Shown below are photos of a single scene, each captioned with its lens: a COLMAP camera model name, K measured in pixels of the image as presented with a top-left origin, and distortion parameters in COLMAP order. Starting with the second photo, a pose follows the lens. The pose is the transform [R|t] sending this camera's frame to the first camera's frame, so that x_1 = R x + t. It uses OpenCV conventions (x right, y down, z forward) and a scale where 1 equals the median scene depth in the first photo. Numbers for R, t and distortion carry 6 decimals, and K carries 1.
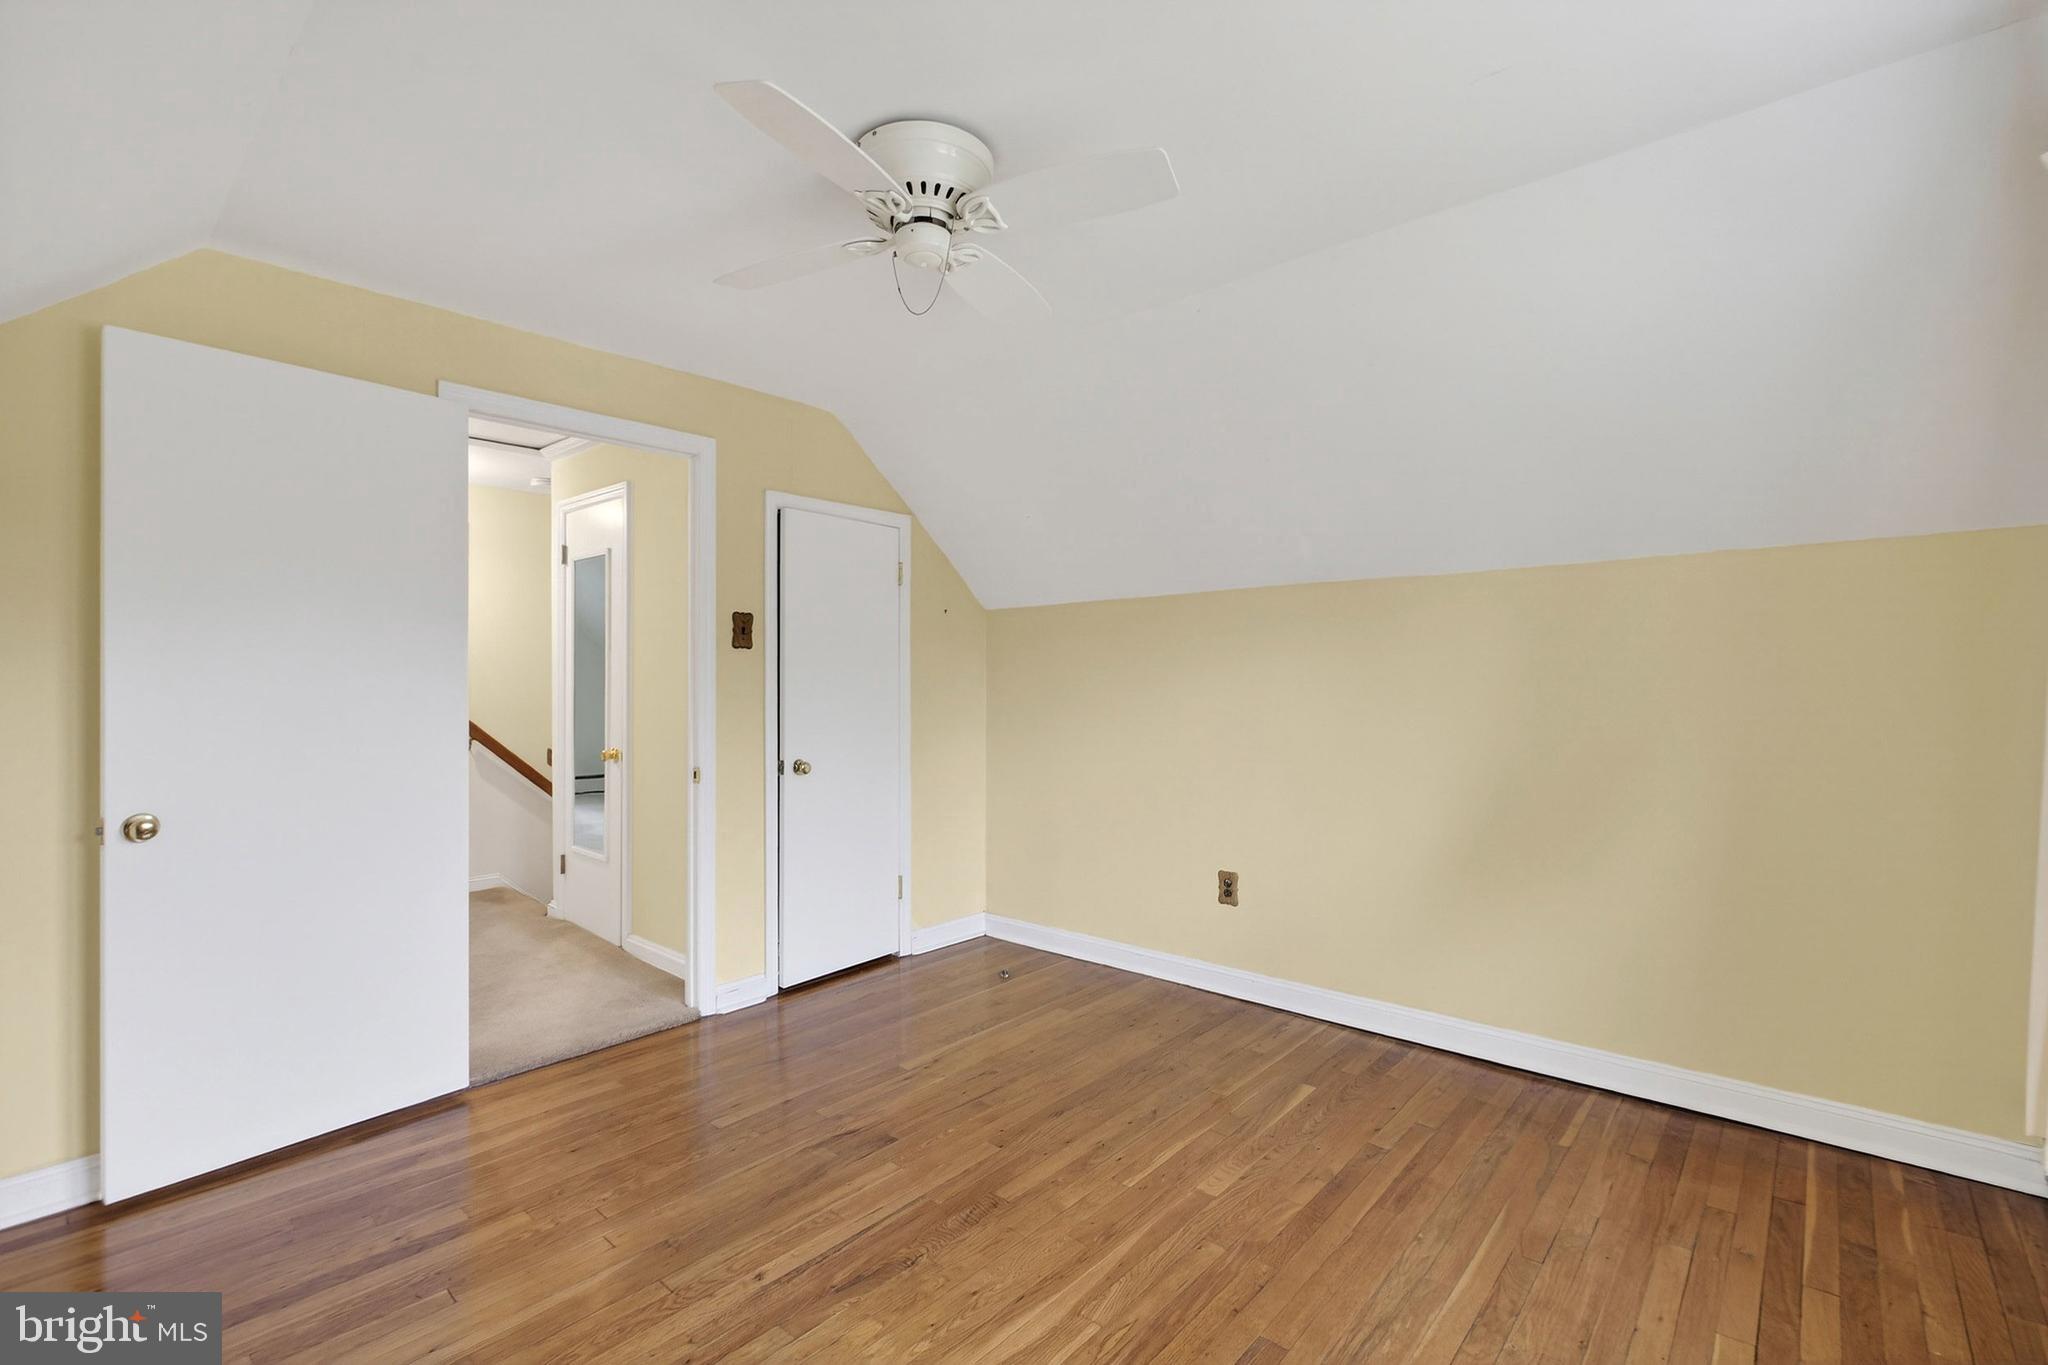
lens RADIAL K [[920.5, 0, 1012.6], [0, 920.5, 676.0], [0, 0, 1]] dist [0.000087, 0.000636]
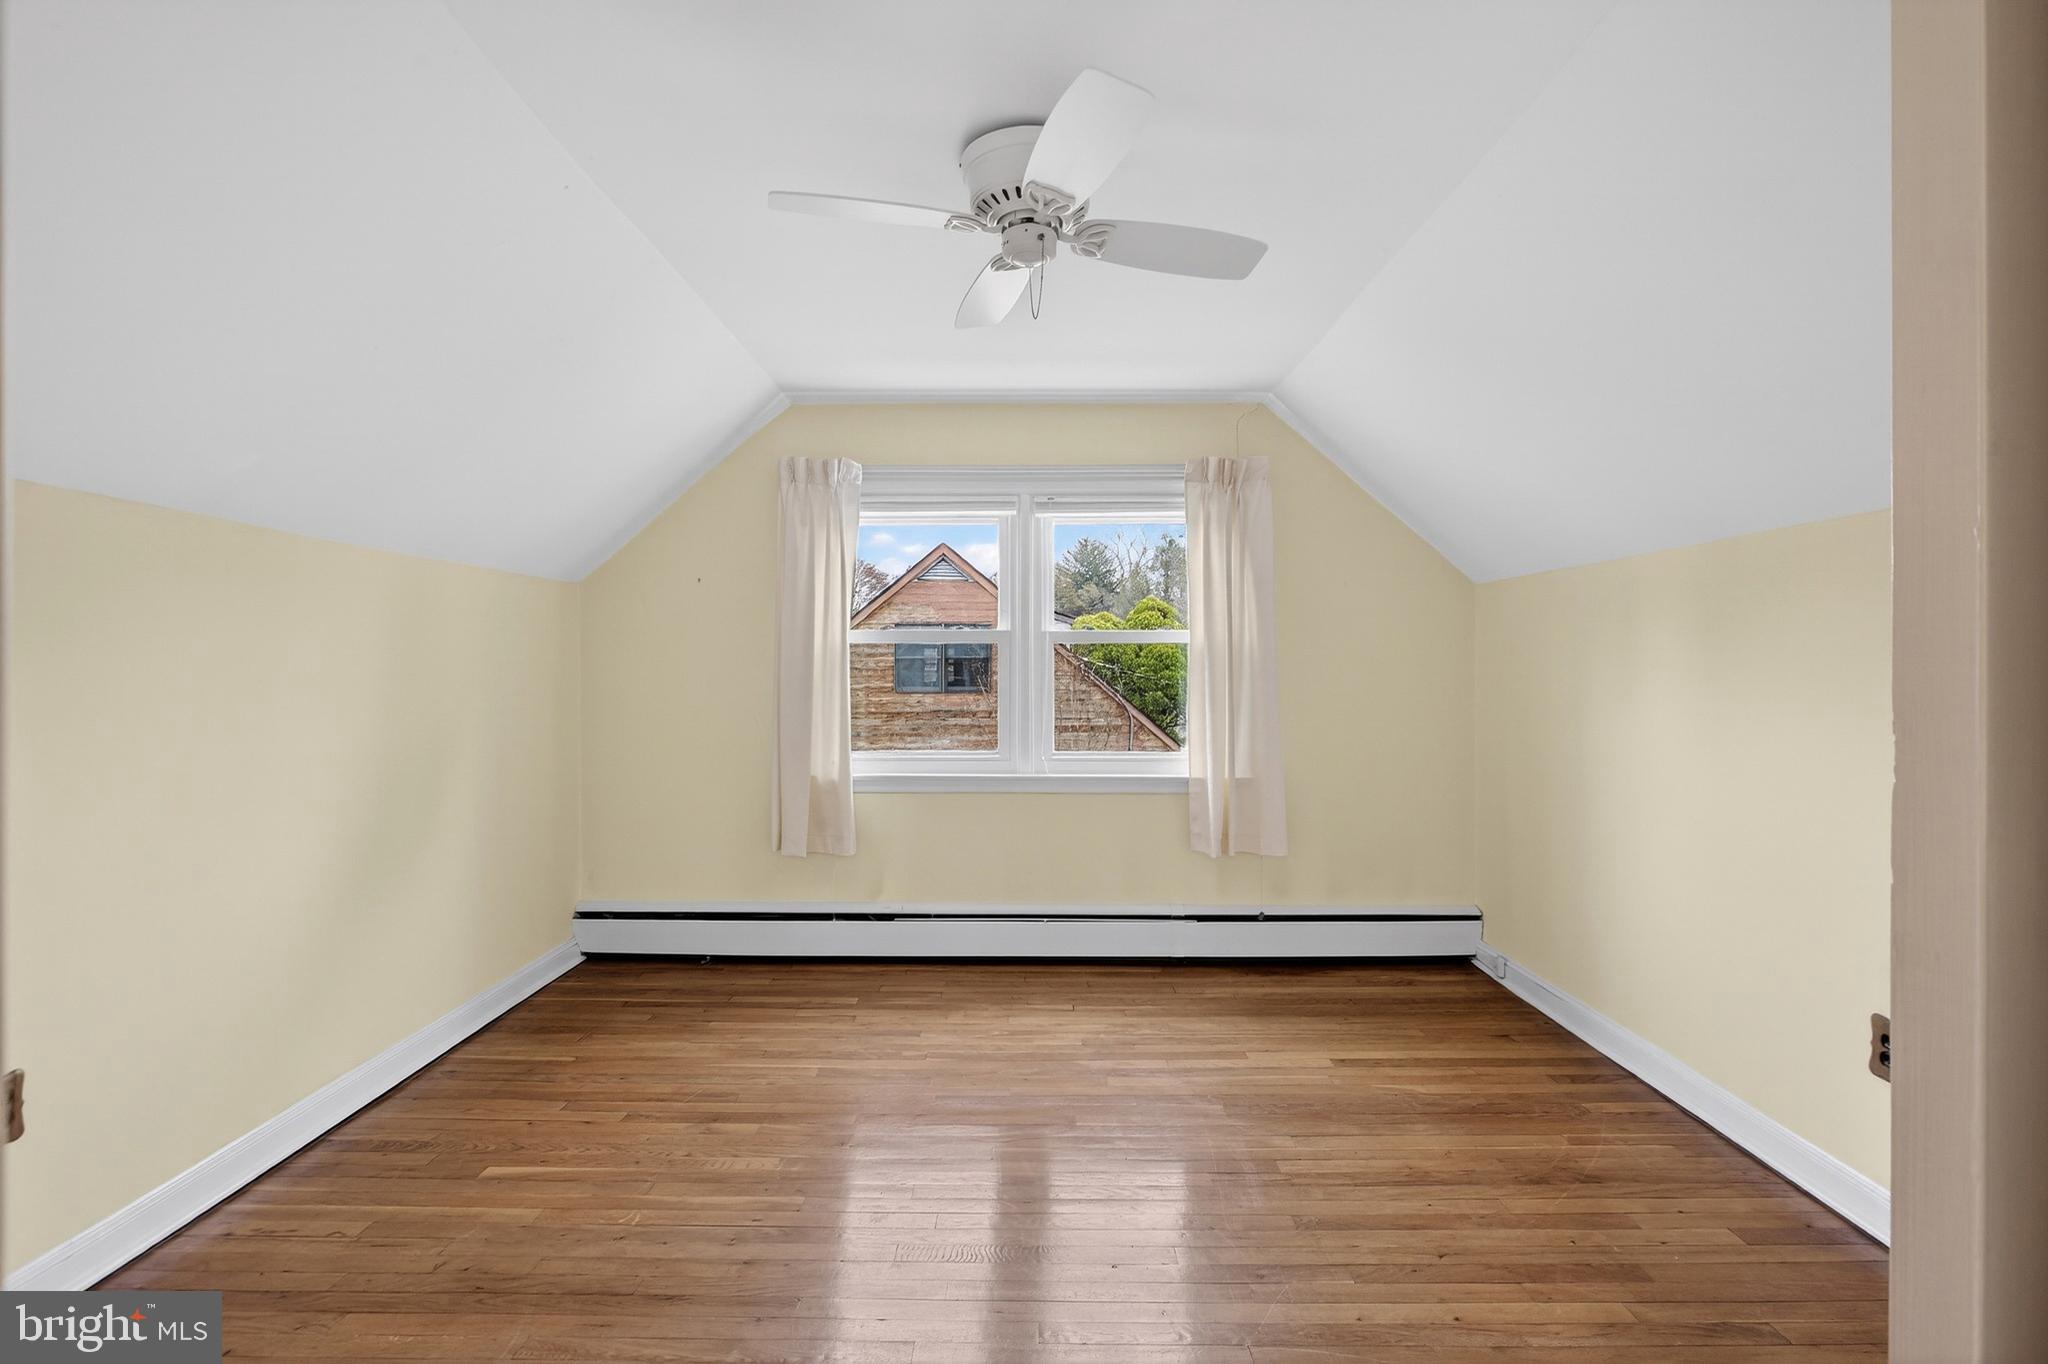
lens RADIAL K [[920.5, 0, 1012.6], [0, 920.5, 675.5], [0, 0, 1]] dist [0.000087, 0.000636]
pose [[-0.664046, 0.001987, 0.747689, -0.742817], [-0.000863, 0.999994, -0.003424, 0.011705], [-0.747691, -0.002919, -0.664041, 1.483910]]
